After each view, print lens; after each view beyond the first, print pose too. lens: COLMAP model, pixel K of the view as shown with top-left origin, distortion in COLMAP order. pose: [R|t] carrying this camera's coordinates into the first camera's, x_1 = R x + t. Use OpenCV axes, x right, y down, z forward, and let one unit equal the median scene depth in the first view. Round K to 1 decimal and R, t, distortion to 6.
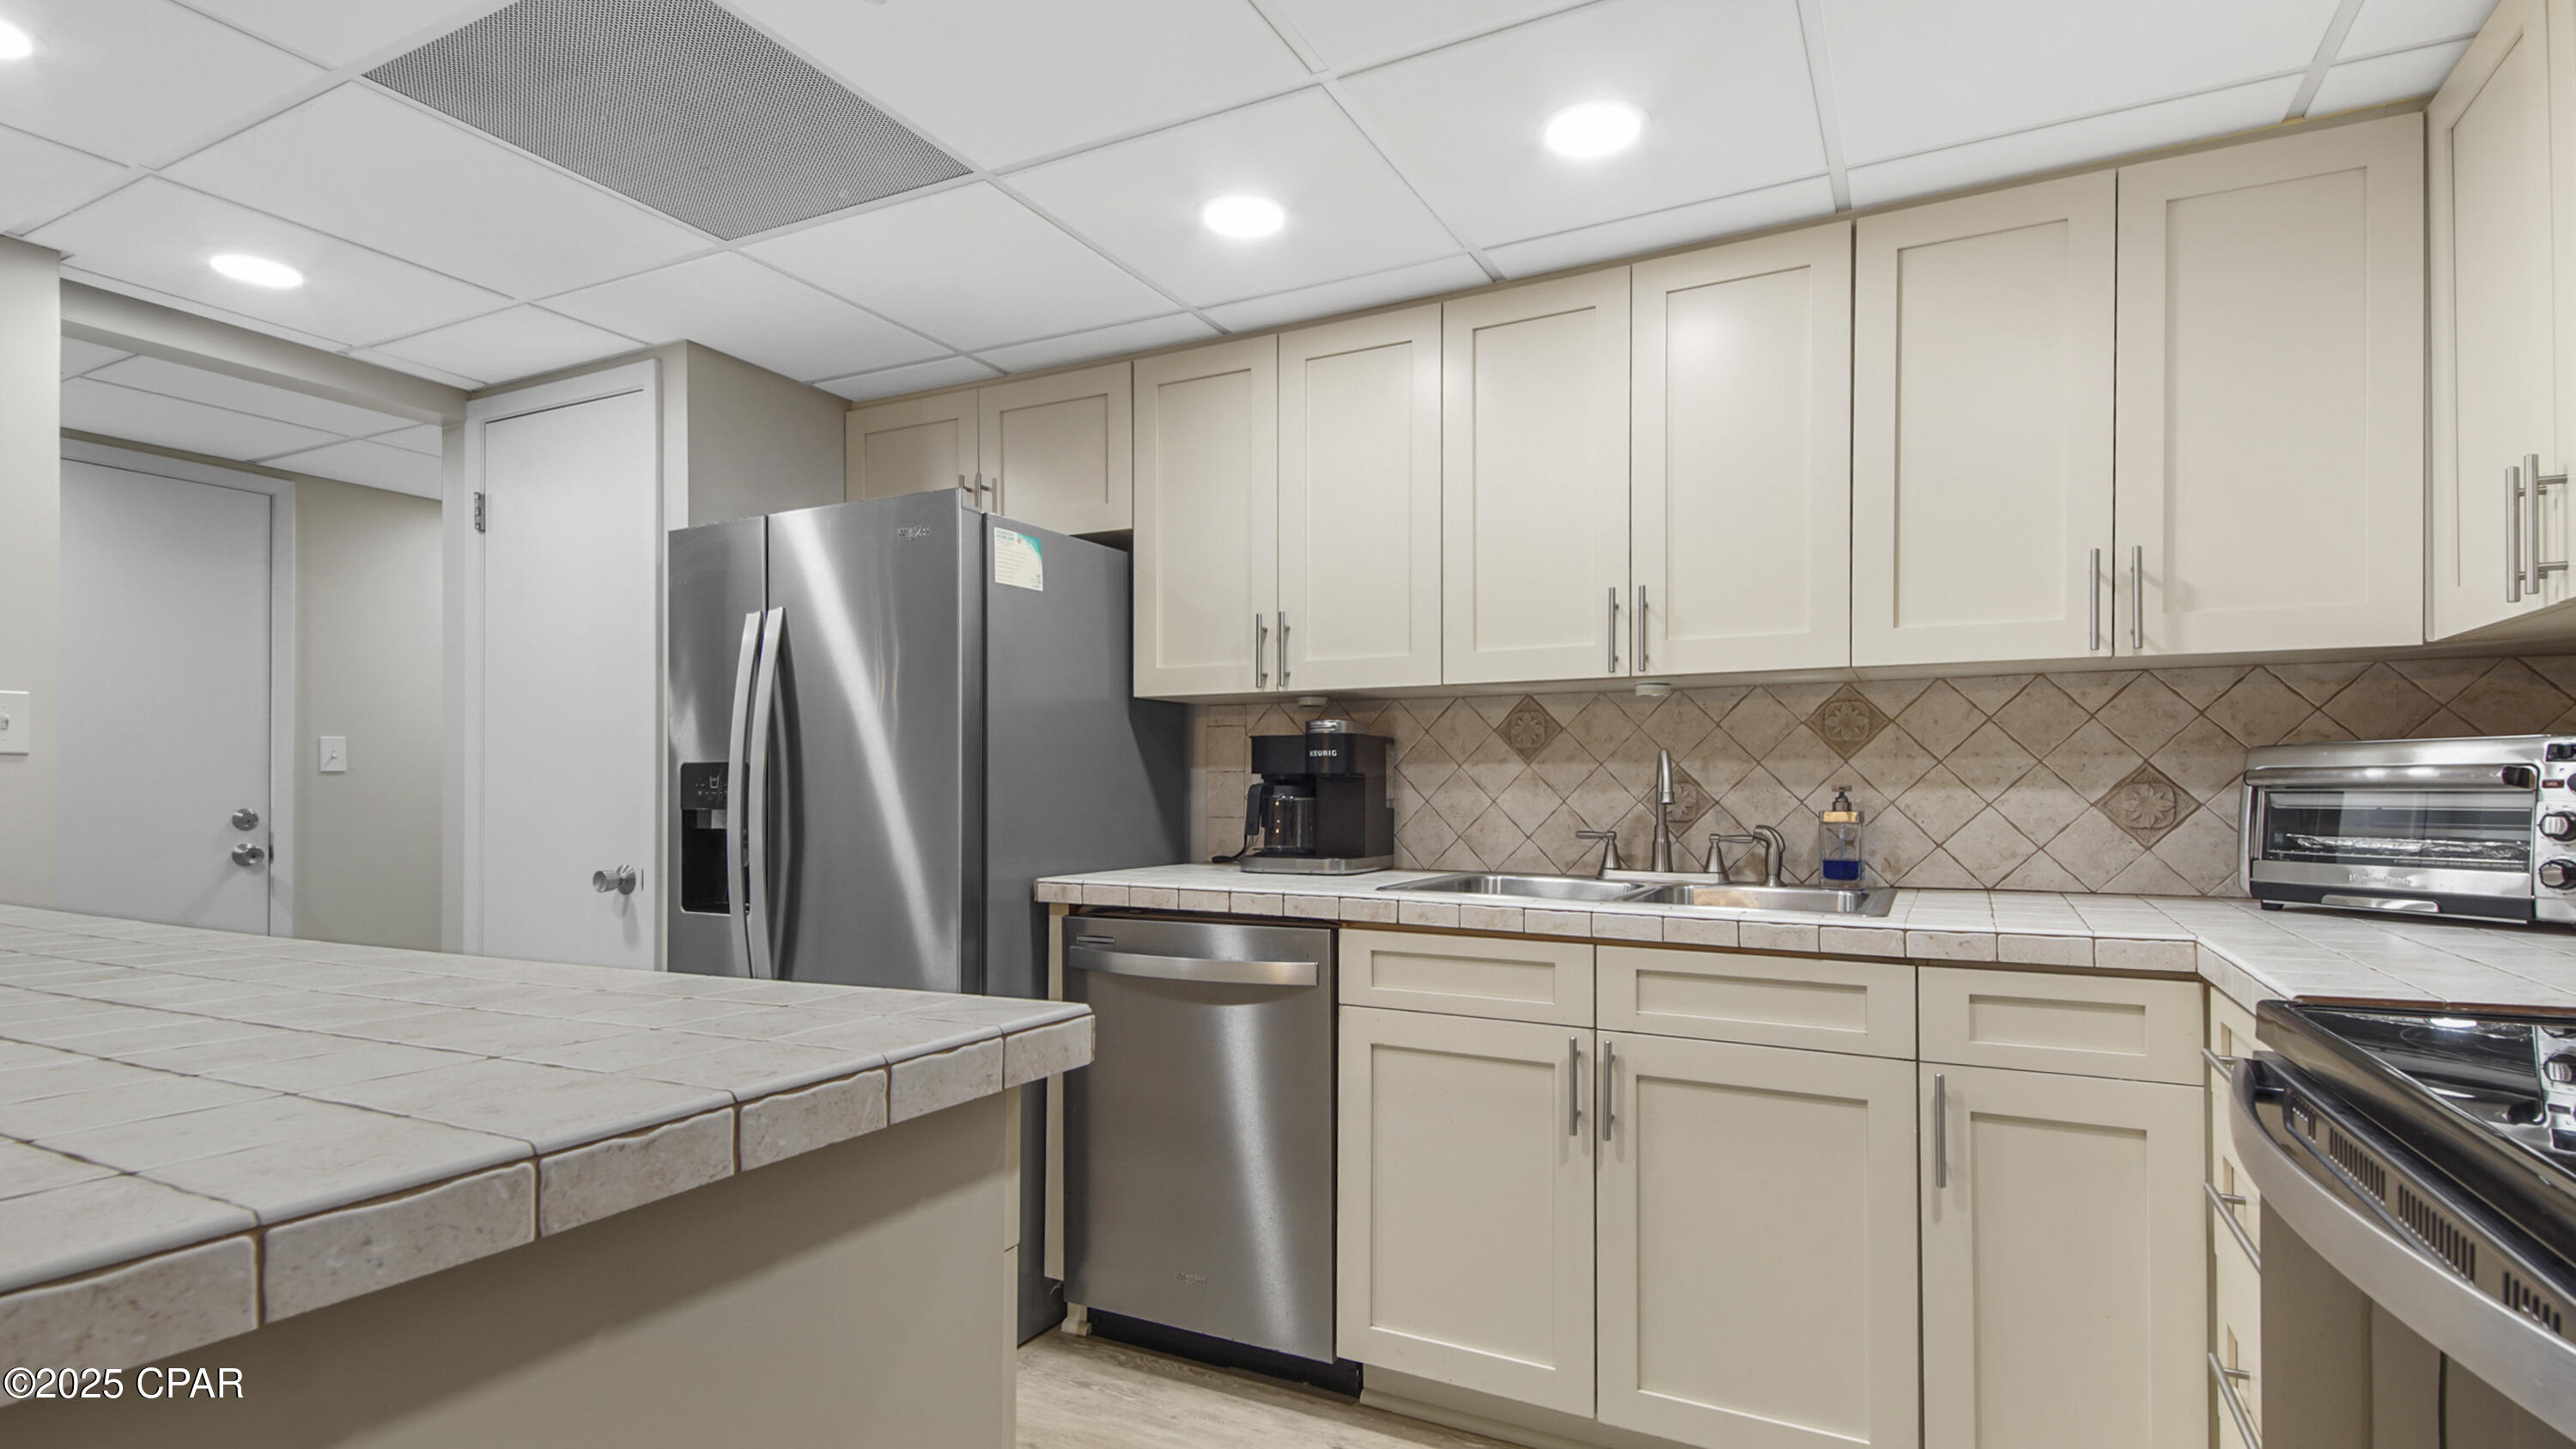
lens RADIAL K [[1203.2, 0, 1302.1], [0, 1203.2, 814.8], [0, 0, 1]] dist [0.051183, -0.036615]
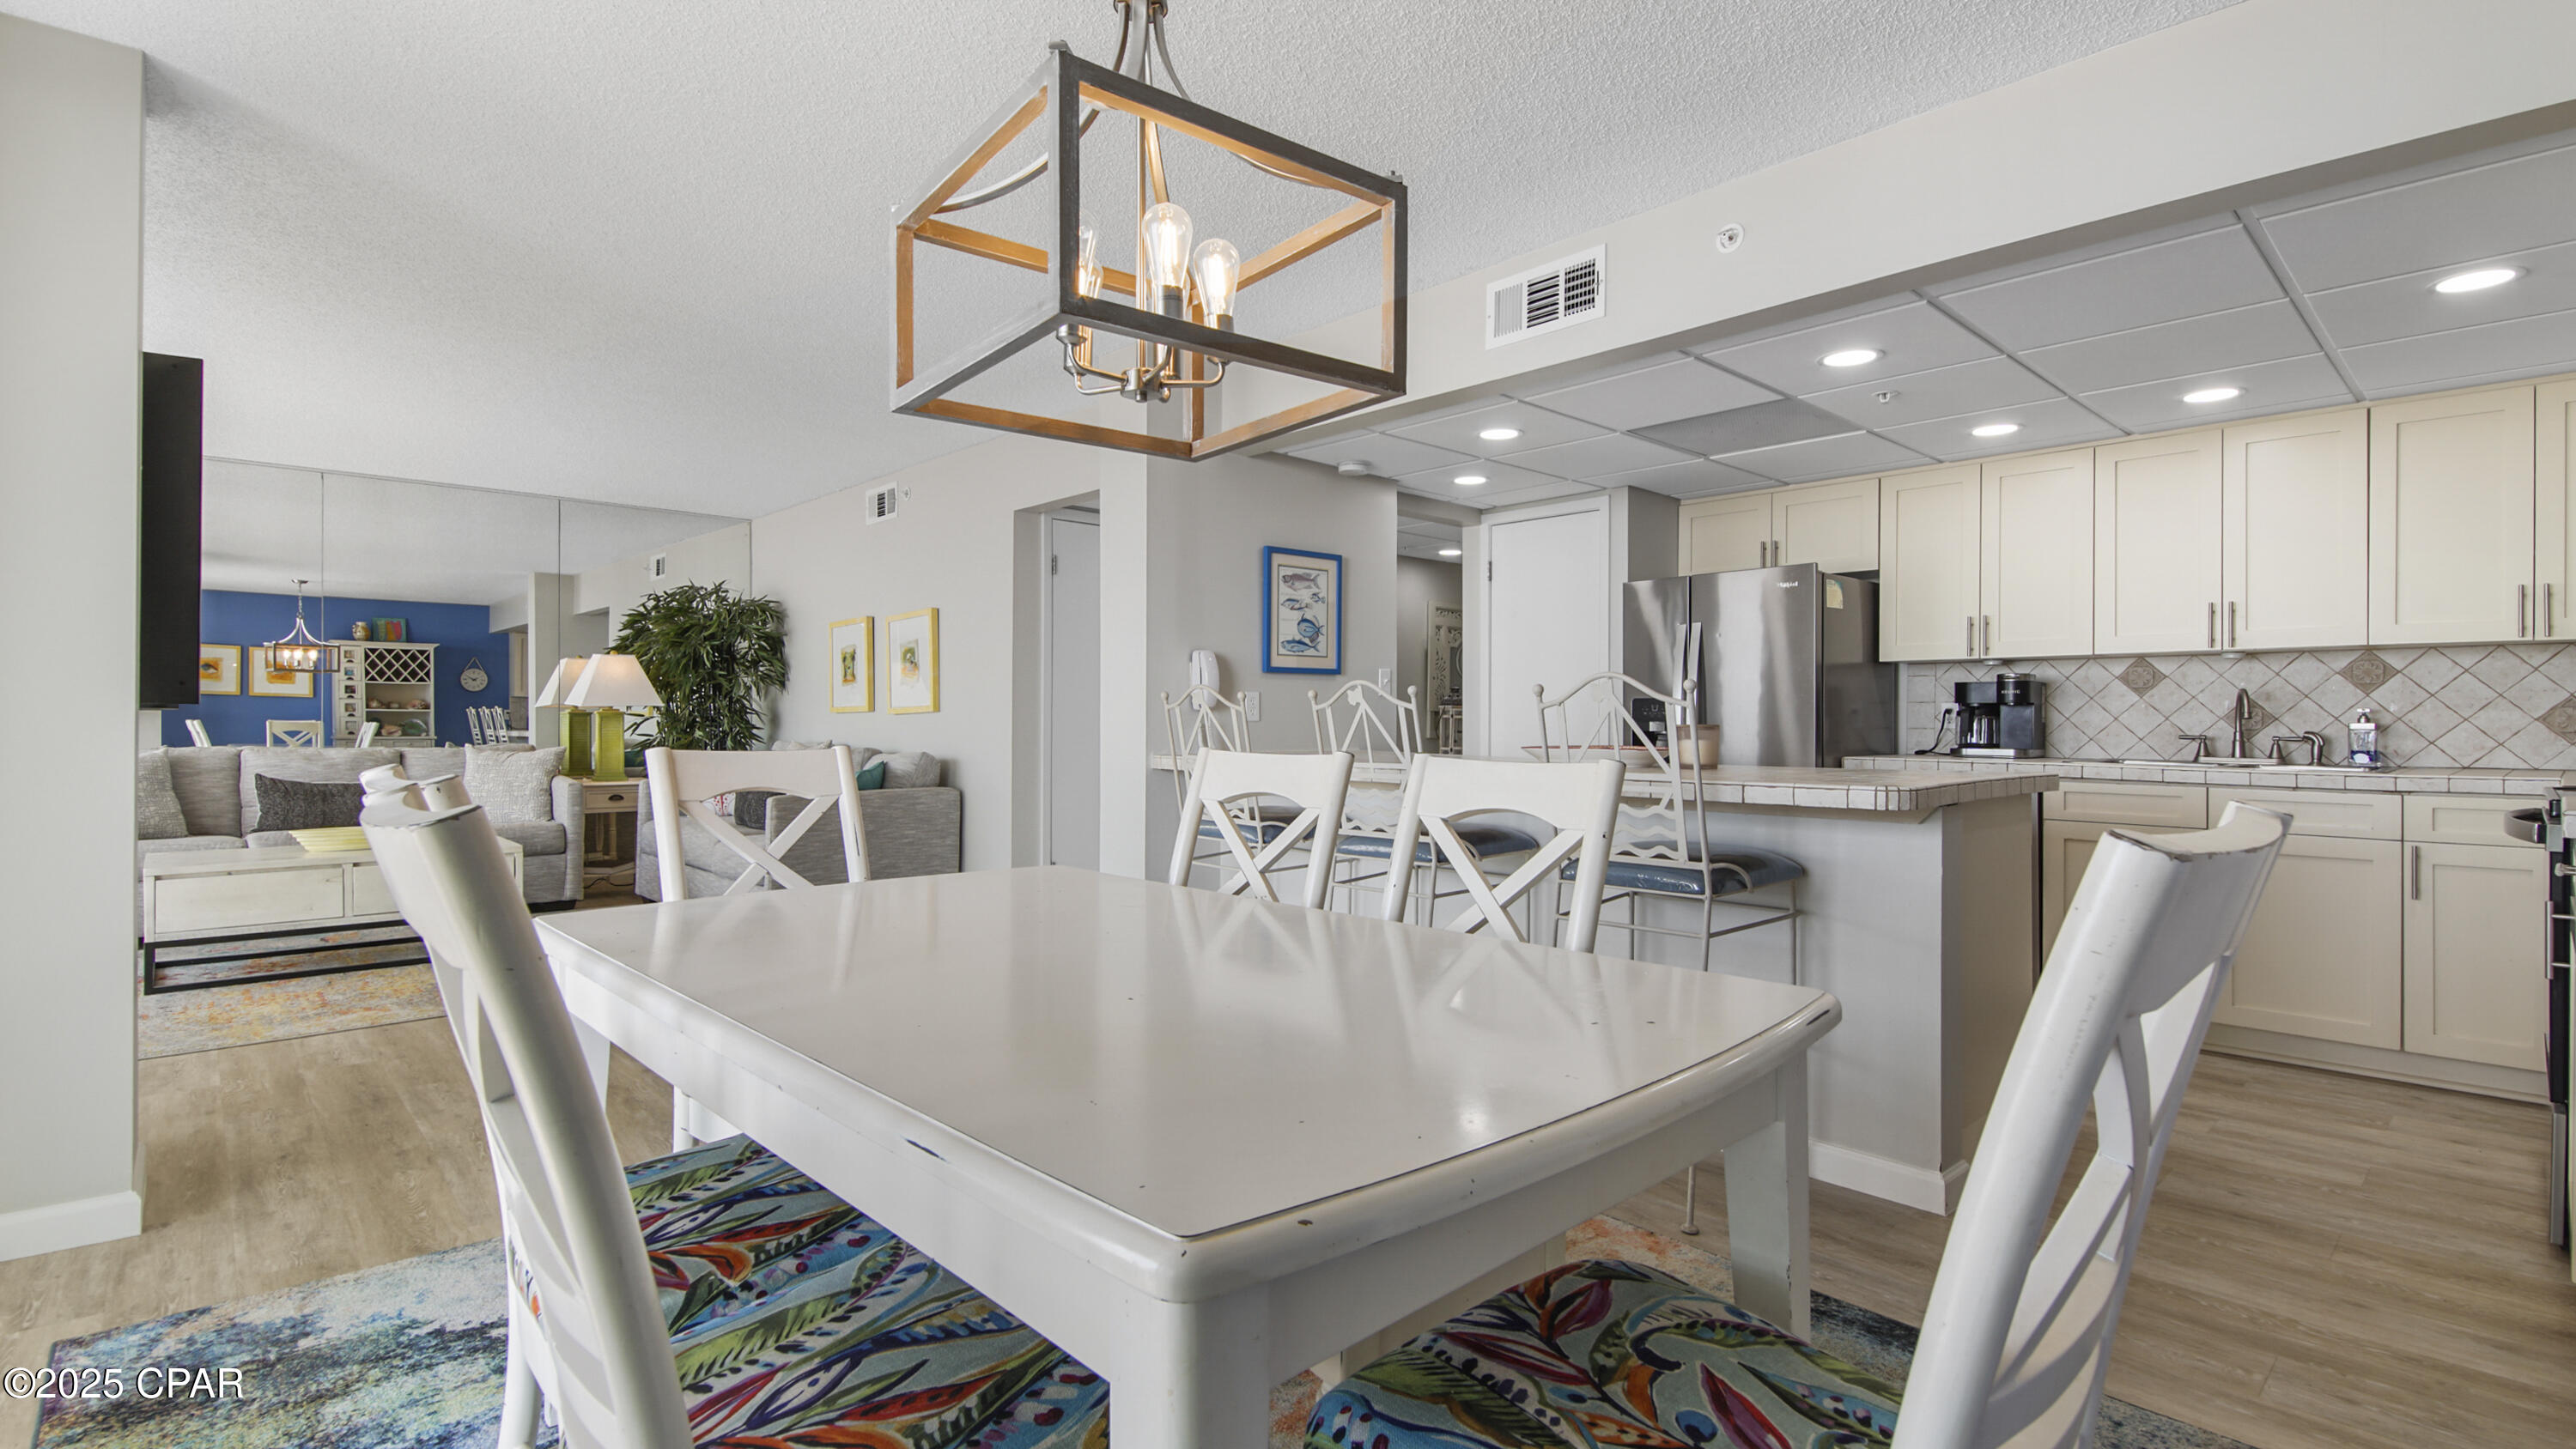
lens RADIAL K [[1181.6, 0, 1288.0], [0, 1181.6, 724.5], [0, 0, 1]] dist [-0.003301, -0.001204]
pose [[0.941149, 0.001175, -0.337991, -0.416700], [-0.006534, 0.999870, -0.014717, 0.031304], [0.337929, 0.016060, 0.941034, -1.059034]]
